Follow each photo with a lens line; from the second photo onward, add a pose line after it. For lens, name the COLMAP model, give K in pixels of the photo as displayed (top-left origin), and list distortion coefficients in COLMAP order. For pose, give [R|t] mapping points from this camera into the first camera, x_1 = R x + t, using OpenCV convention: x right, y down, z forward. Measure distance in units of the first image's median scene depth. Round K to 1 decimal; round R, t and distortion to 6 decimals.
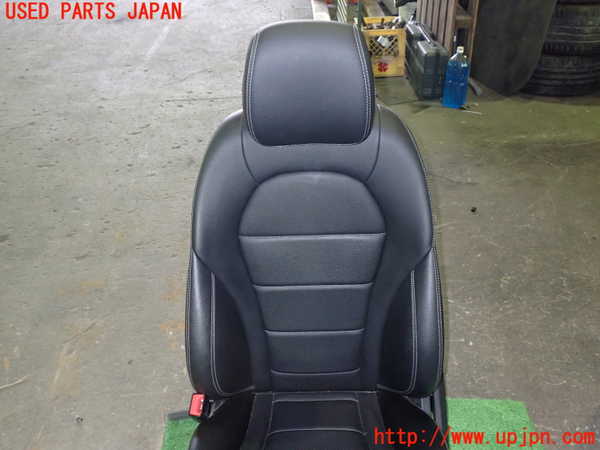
lens RADIAL K [[636.4, 0, 301.0], [0, 636.4, 224.3], [0, 0, 1]] dist [-0.011244, 0.000000]
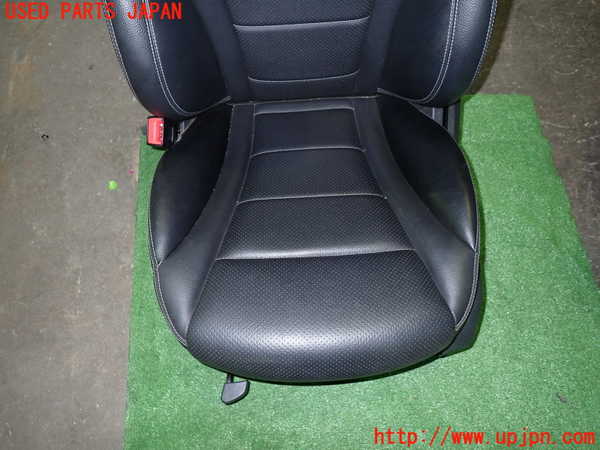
lens RADIAL K [[441.6, 0, 304.9], [0, 441.6, 222.6], [0, 0, 1]] dist [0.000609, -0.006871]
pose [[0.998150, -0.053483, 0.028926, -0.001451], [0.027438, 0.820722, 0.570669, 0.063253], [-0.054261, -0.568820, 0.820670, 0.426631]]
